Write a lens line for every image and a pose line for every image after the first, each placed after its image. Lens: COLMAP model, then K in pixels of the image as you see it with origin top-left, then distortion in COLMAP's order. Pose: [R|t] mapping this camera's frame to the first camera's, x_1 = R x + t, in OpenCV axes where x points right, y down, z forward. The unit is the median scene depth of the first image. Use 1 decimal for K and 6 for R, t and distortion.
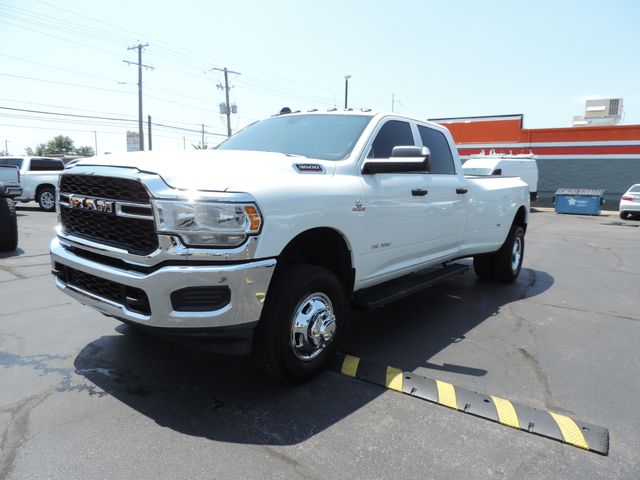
lens RADIAL K [[454.2, 0, 320.8], [0, 454.2, 237.3], [0, 0, 1]] dist [-0.015784, -0.006263]
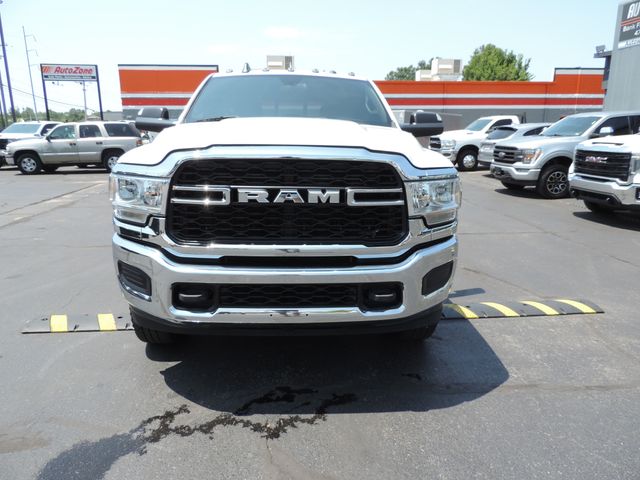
lens RADIAL K [[454.2, 0, 320.8], [0, 454.2, 237.3], [0, 0, 1]] dist [-0.015784, -0.006263]
pose [[0.757685, -0.173324, 0.629183, -0.818707], [0.103453, 0.983797, 0.146429, -0.094836], [-0.644368, -0.045856, 0.763339, 0.308725]]
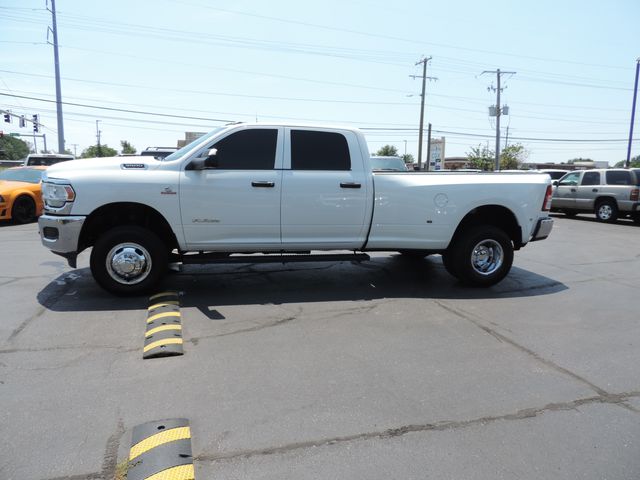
lens RADIAL K [[454.2, 0, 320.8], [0, 454.2, 237.3], [0, 0, 1]] dist [-0.015784, -0.006263]
pose [[0.776821, 0.076691, -0.625035, 1.434213], [-0.083427, 0.996341, 0.018564, 0.014961], [0.624171, 0.037724, 0.780376, 0.147036]]
